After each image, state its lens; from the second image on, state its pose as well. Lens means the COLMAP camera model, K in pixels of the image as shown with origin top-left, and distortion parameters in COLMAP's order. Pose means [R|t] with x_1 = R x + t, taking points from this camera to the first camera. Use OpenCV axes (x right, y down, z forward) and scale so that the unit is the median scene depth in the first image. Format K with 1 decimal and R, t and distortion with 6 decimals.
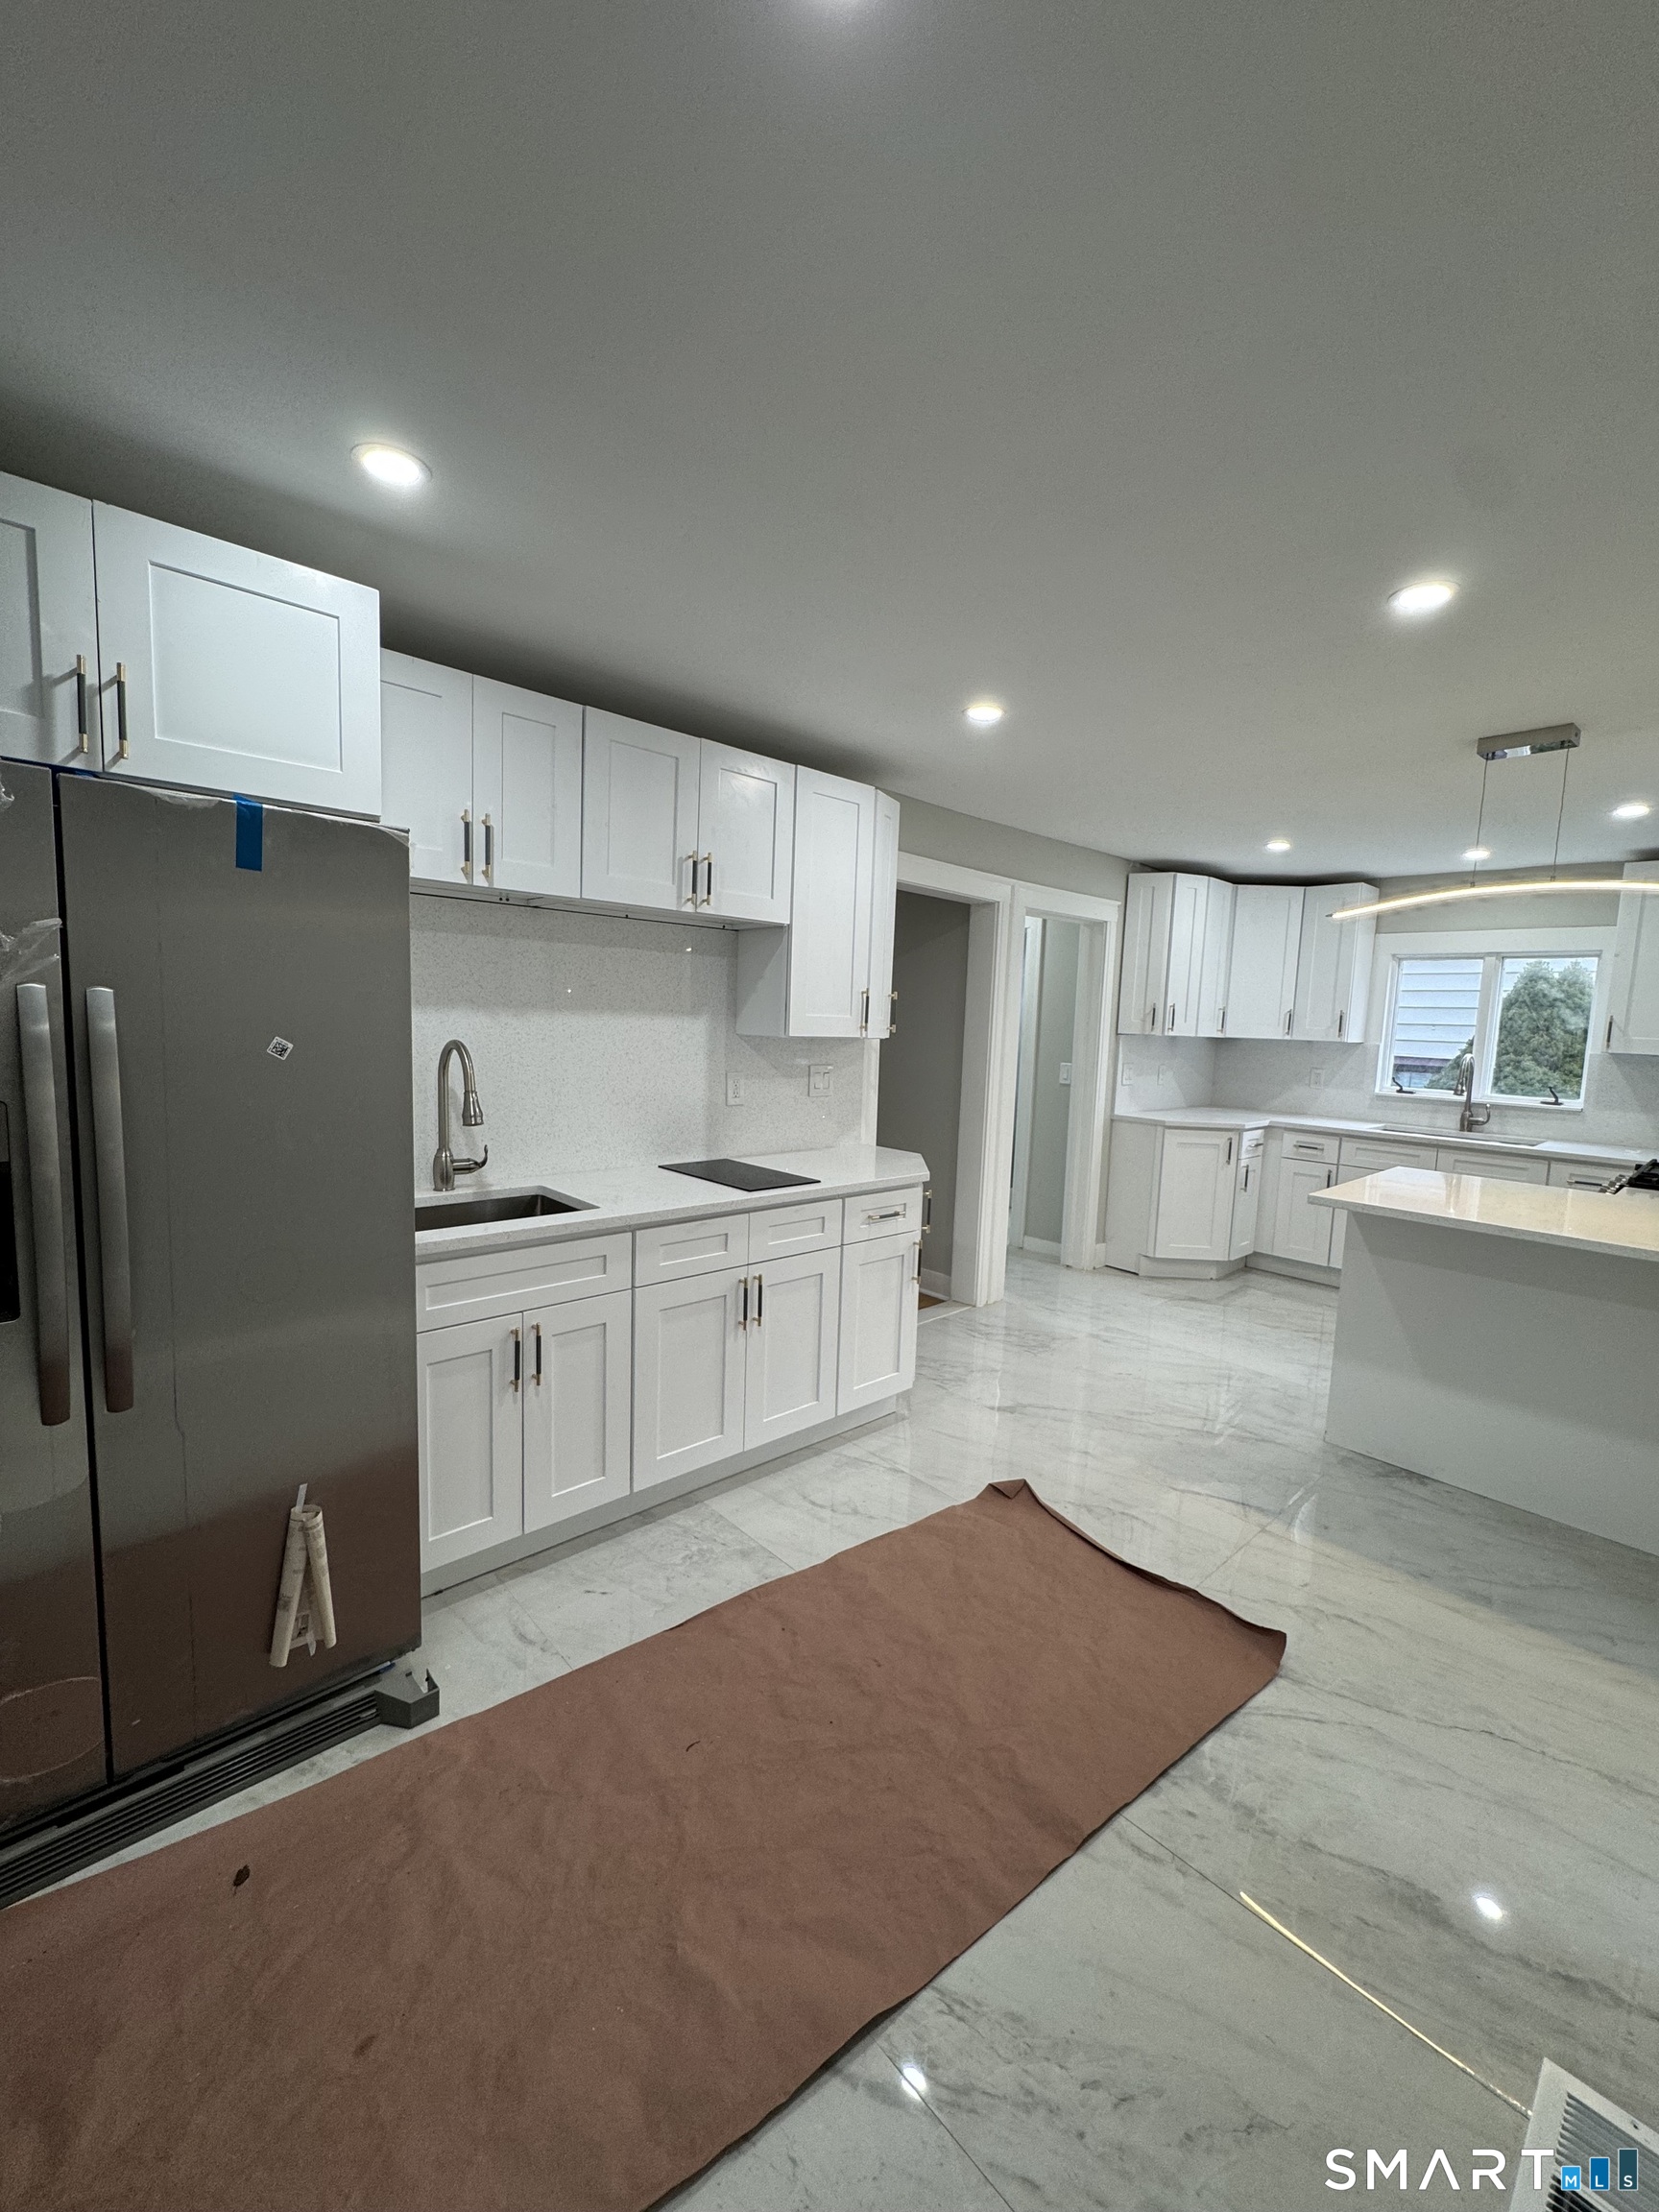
lens RADIAL K [[884.6, 0, 828.8], [0, 884.6, 1107.7], [0, 0, 1]] dist [-0.003528, 0.000416]
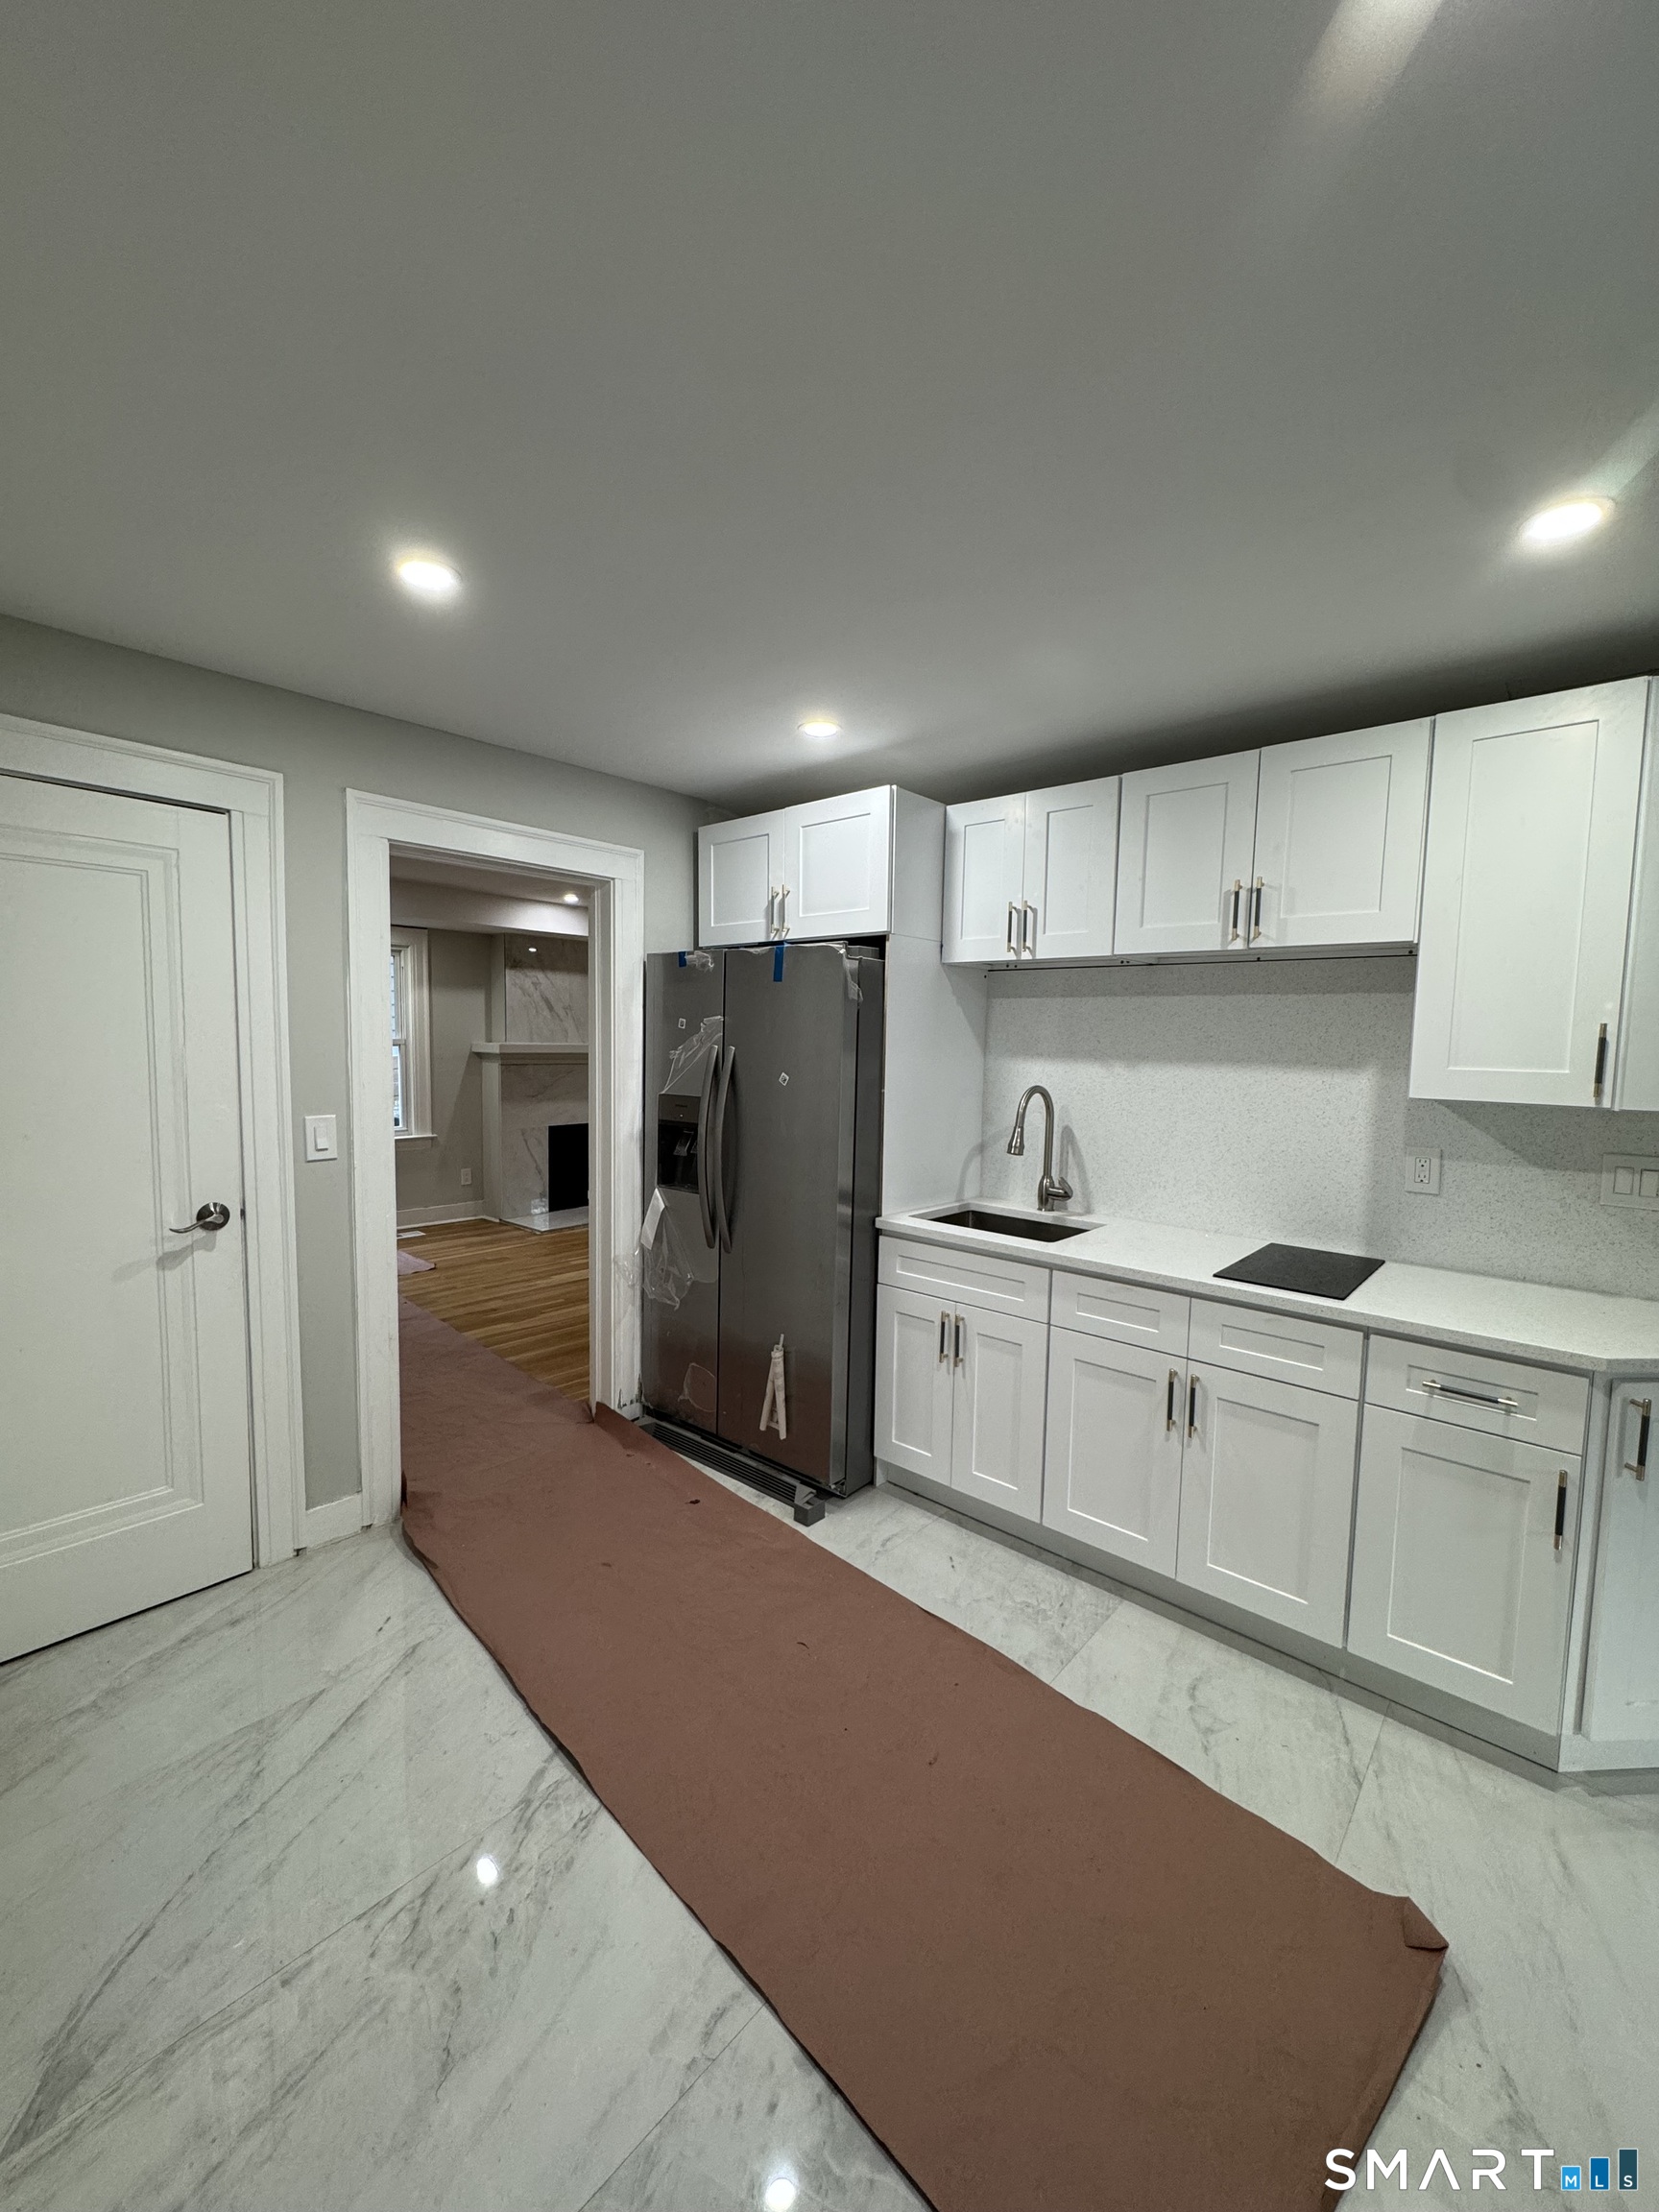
lens RADIAL K [[884.6, 0, 828.8], [0, 884.6, 1107.7], [0, 0, 1]] dist [-0.003528, 0.000416]
pose [[0.111477, 0.042953, -0.992838, 0.611830], [-0.120010, 0.992336, 0.029456, -0.038671], [0.986494, 0.115867, 0.115778, 0.469554]]
